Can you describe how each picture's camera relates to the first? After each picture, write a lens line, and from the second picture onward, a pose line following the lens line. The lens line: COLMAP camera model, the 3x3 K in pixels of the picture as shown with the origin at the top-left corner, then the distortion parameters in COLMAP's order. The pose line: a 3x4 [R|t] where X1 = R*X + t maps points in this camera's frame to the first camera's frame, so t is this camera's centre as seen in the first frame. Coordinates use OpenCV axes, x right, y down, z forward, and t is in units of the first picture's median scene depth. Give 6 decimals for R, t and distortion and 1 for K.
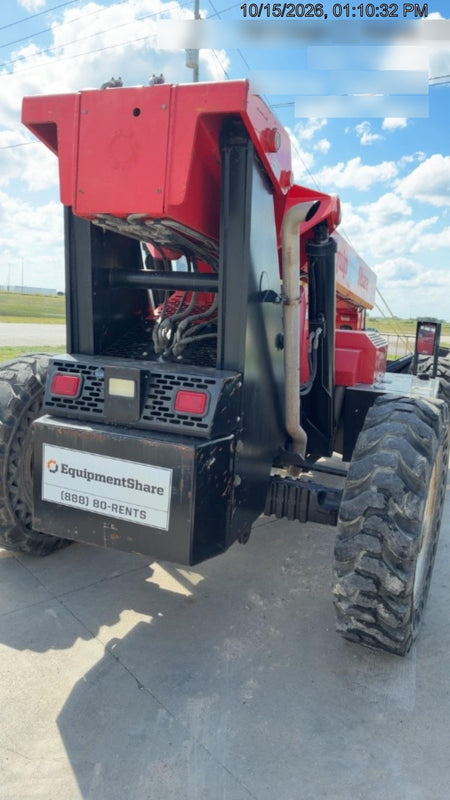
lens RADIAL K [[585.2, 0, 225.0], [0, 585.2, 400.0], [0, 0, 1]] dist [0.000452, 0.000575]
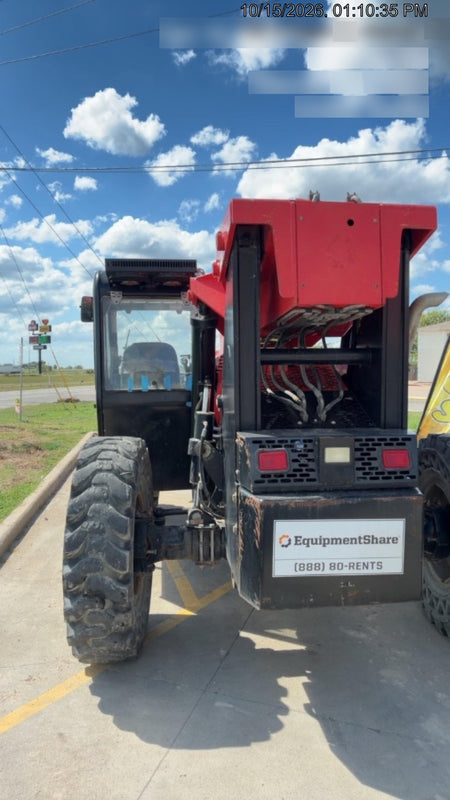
lens RADIAL K [[594.8, 0, 227.3], [0, 594.8, 385.5], [0, 0, 1]] dist [0.001166, -0.000719]
pose [[0.872831, -0.082779, 0.480952, -0.654885], [0.136389, 0.987616, -0.077536, -0.067835], [-0.468578, 0.133272, 0.873312, 0.072793]]
